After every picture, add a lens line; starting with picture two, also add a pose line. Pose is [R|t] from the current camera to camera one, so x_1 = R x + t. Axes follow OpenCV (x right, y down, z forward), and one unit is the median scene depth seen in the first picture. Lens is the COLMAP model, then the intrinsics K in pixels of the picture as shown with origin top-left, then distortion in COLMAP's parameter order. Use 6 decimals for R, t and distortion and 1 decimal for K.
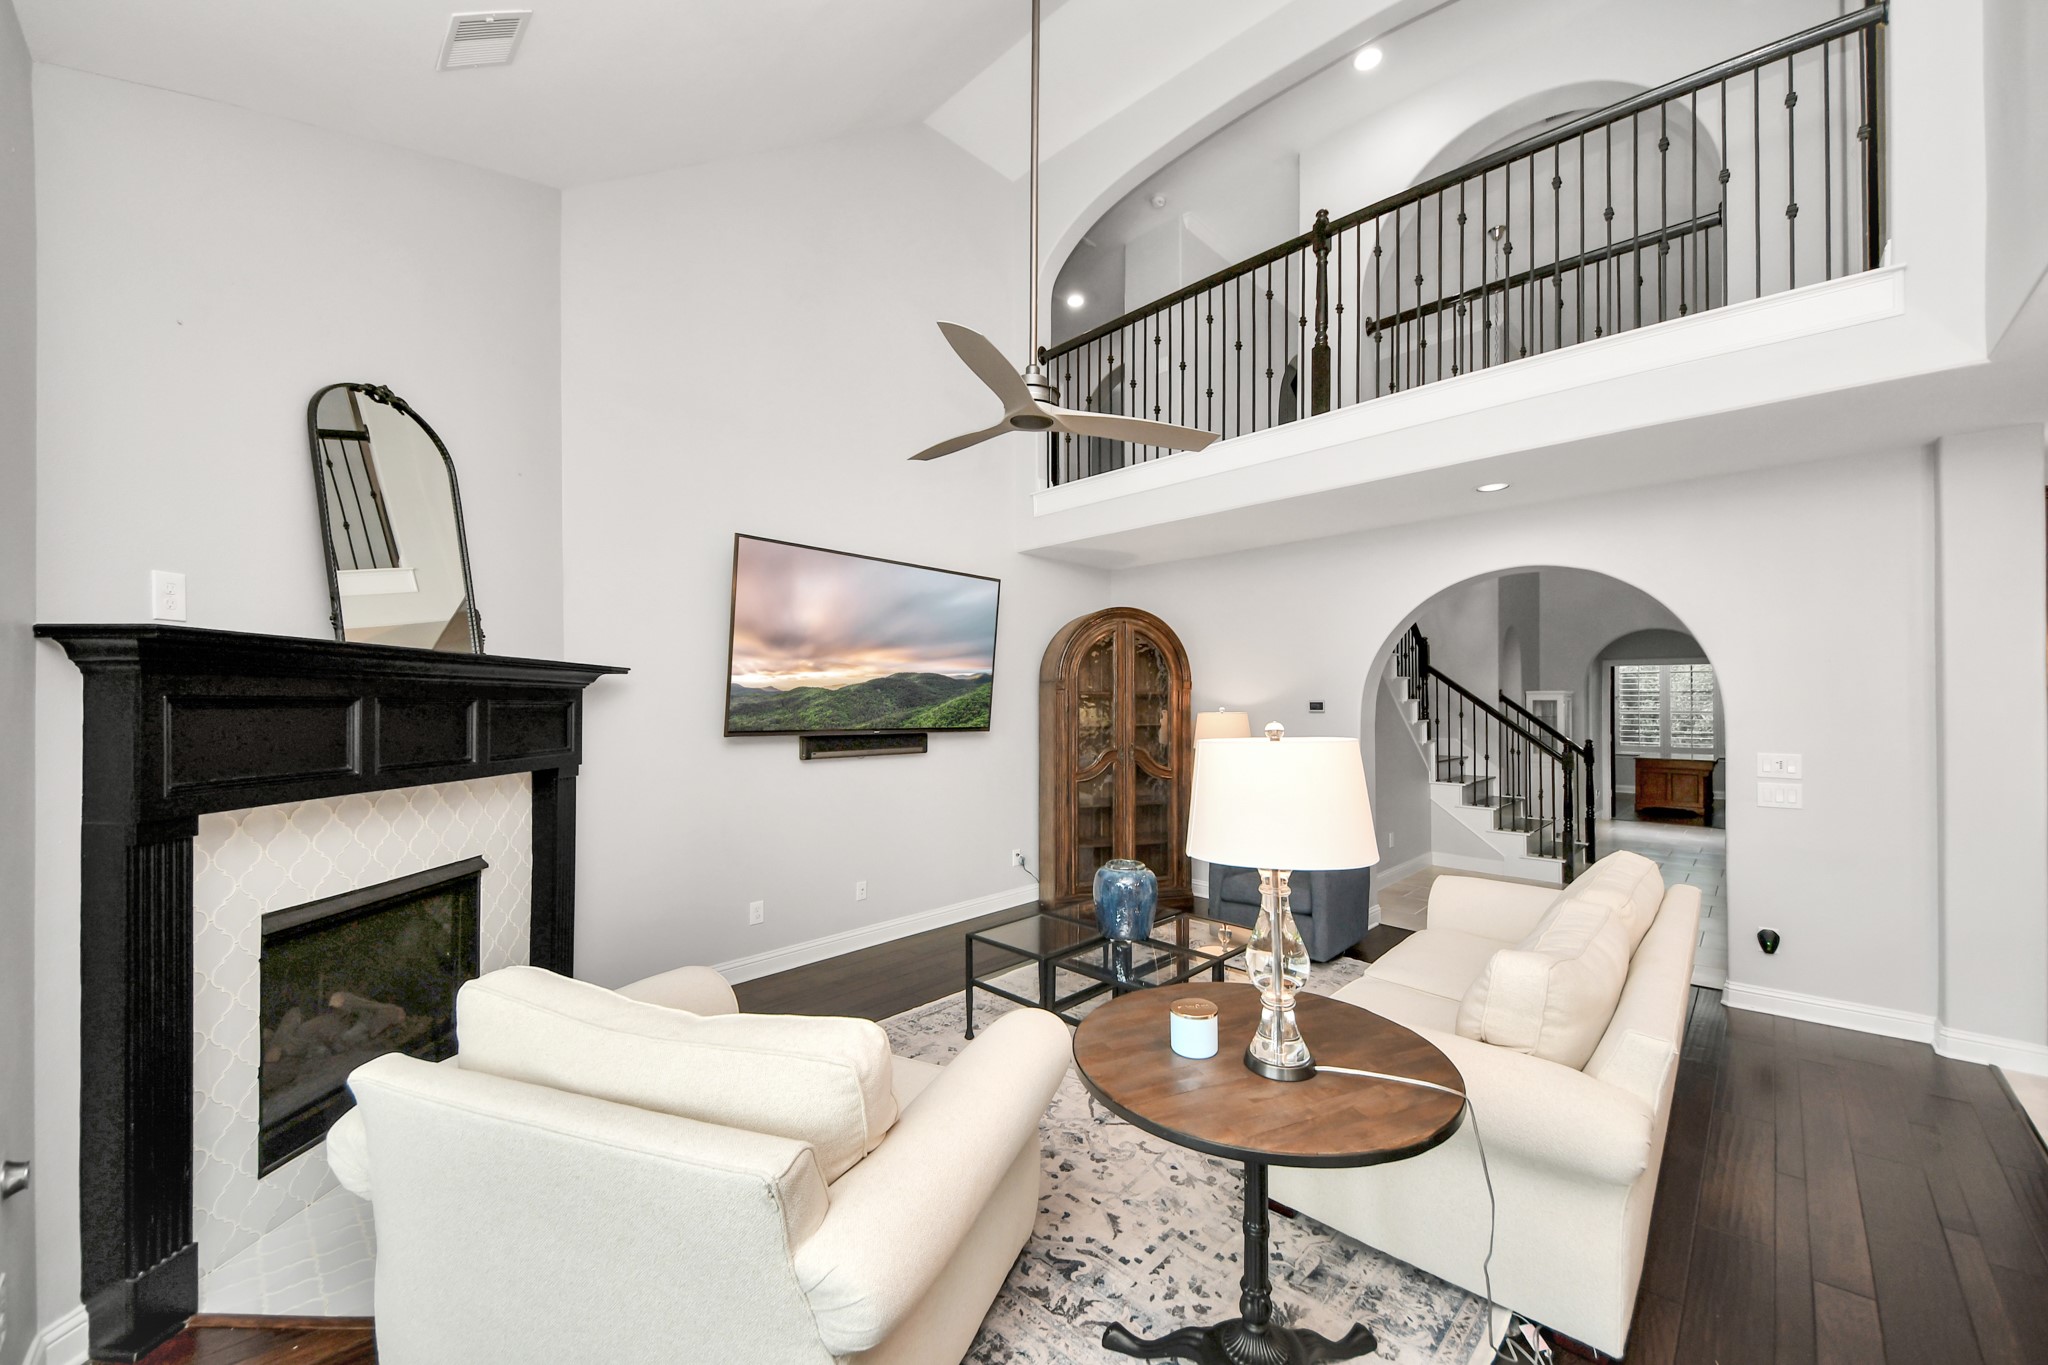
lens RADIAL K [[758.2, 0, 1026.4], [0, 758.2, 688.2], [0, 0, 1]] dist [-0.013551, -0.000295]
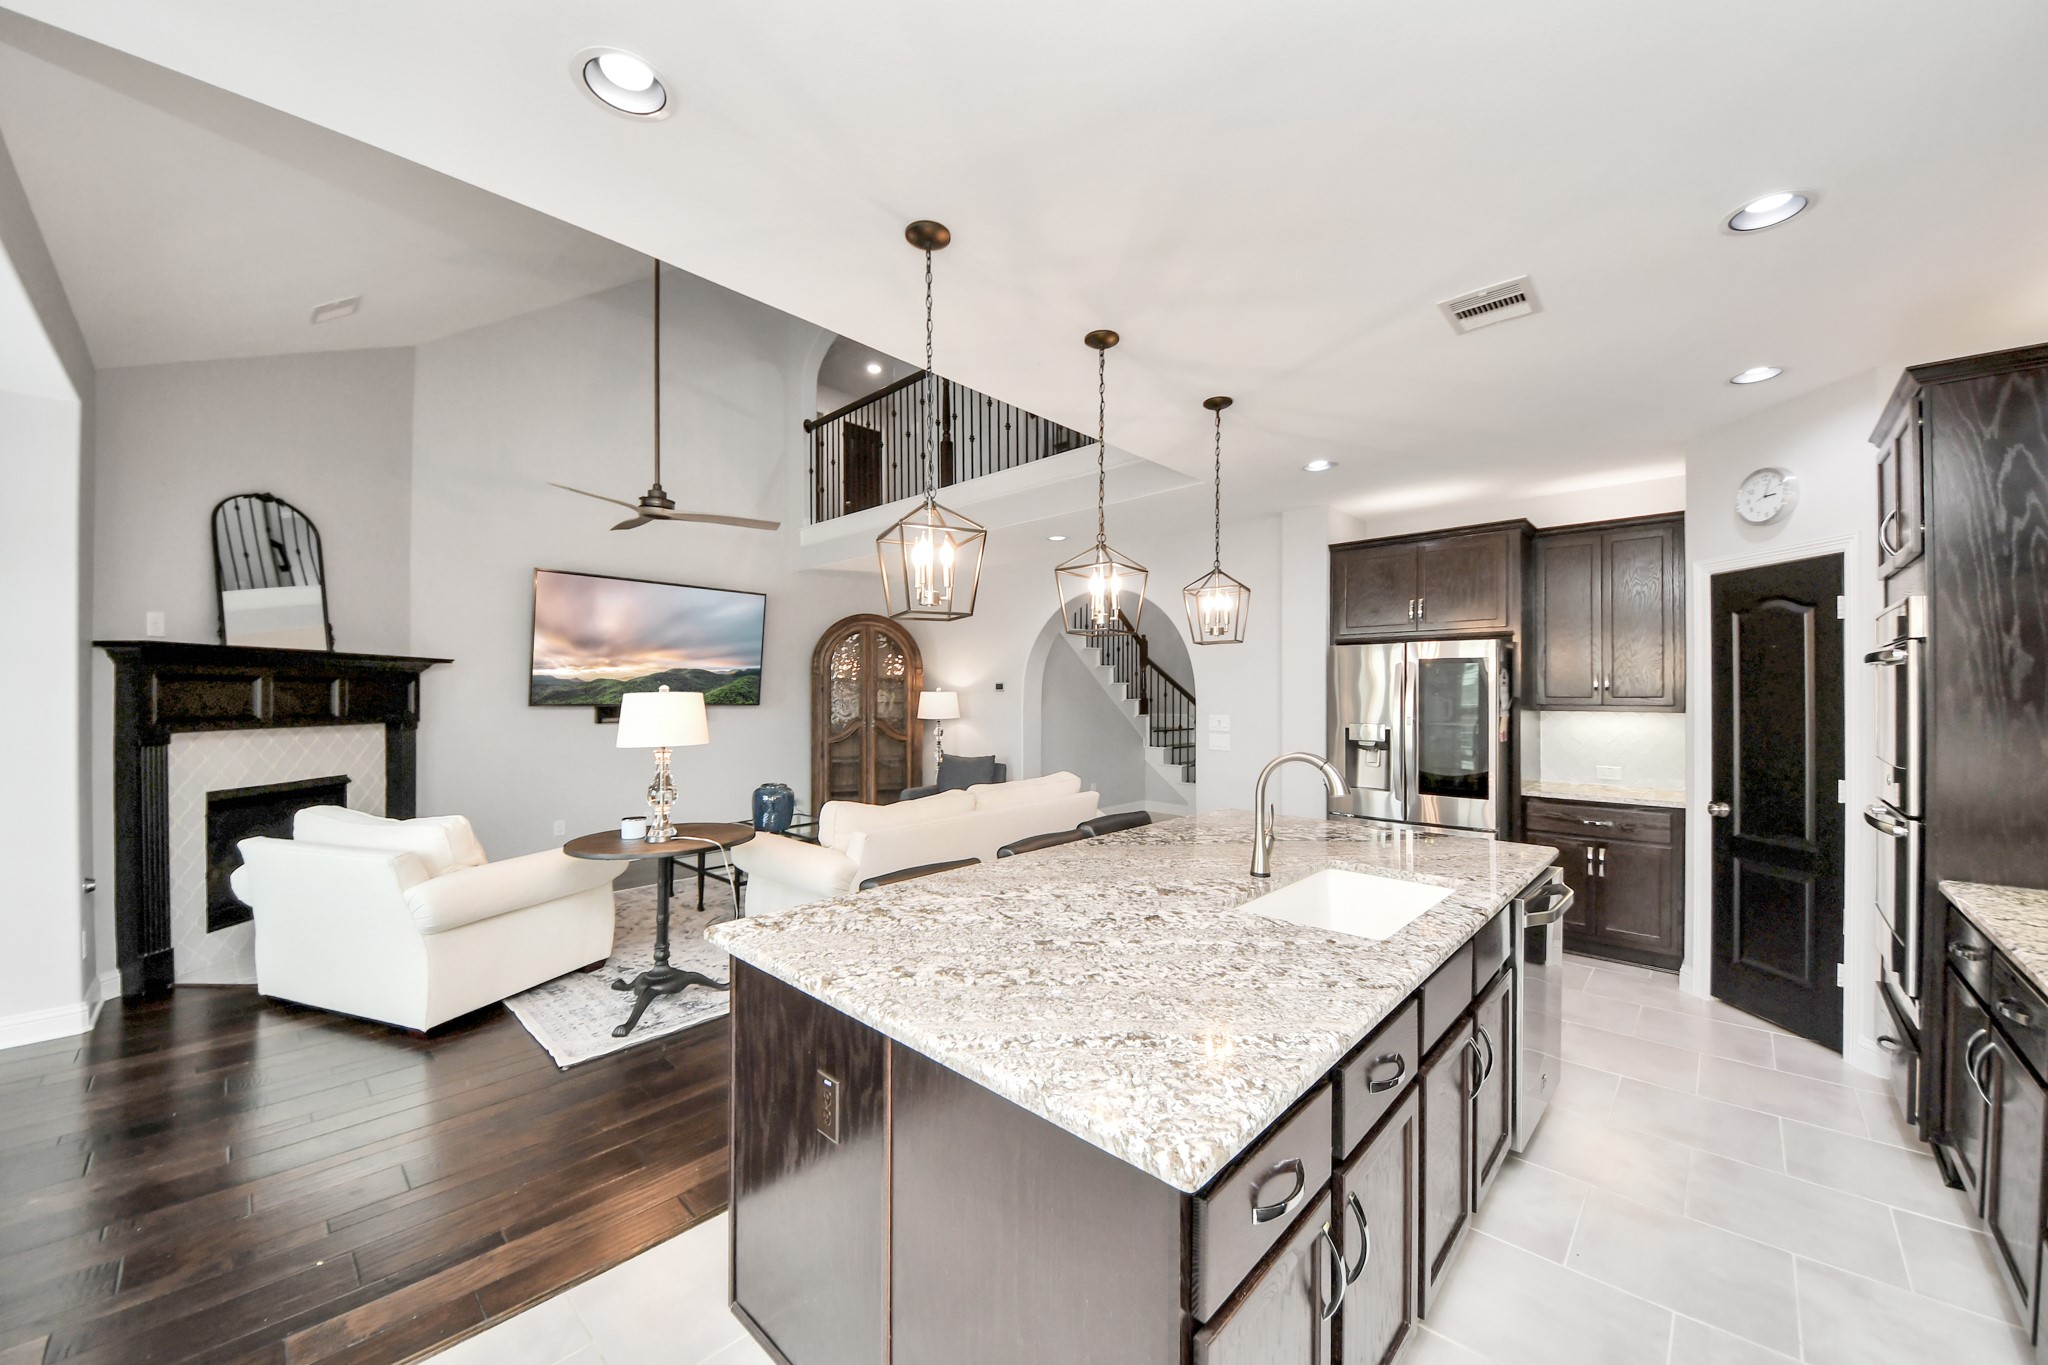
lens RADIAL K [[736.6, 0, 1018.9], [0, 736.6, 686.6], [0, 0, 1]] dist [0.014635, -0.014755]
pose [[0.999889, -0.000245, 0.014928, 0.481644], [0.000070, 0.999931, 0.011766, 0.008657], [-0.014930, -0.011763, 0.999819, -0.422483]]
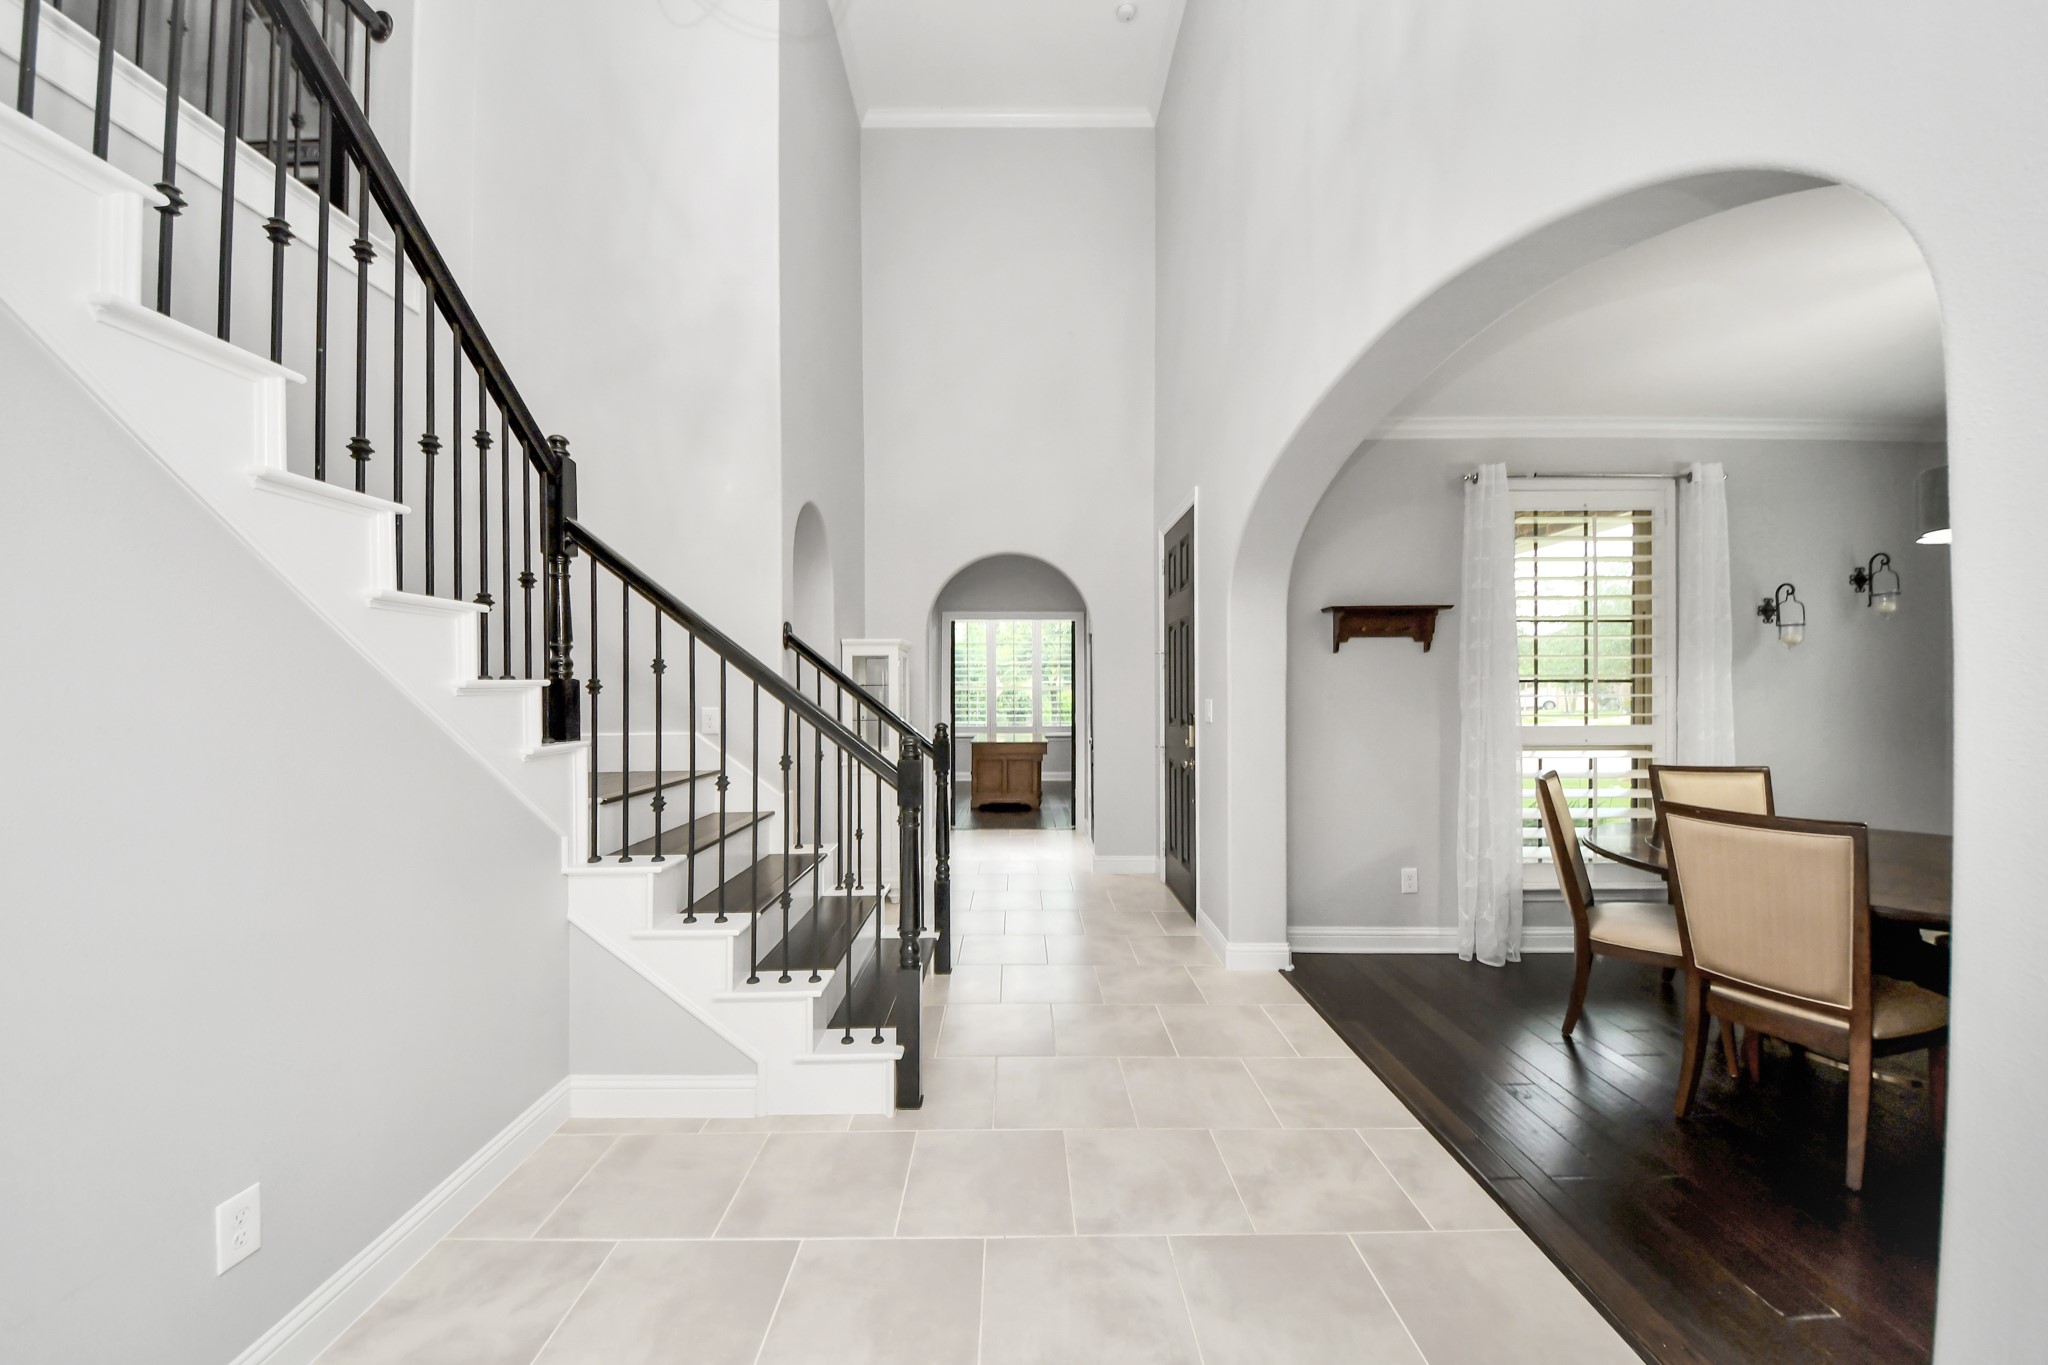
lens RADIAL K [[736.6, 0, 1018.9], [0, 736.6, 686.6], [0, 0, 1]] dist [0.014635, -0.014755]
pose [[0.705911, 0.001136, 0.708300, 0.716563], [-0.011500, 0.999885, 0.009858, 0.062362], [-0.708207, -0.015104, 0.705843, 1.013707]]
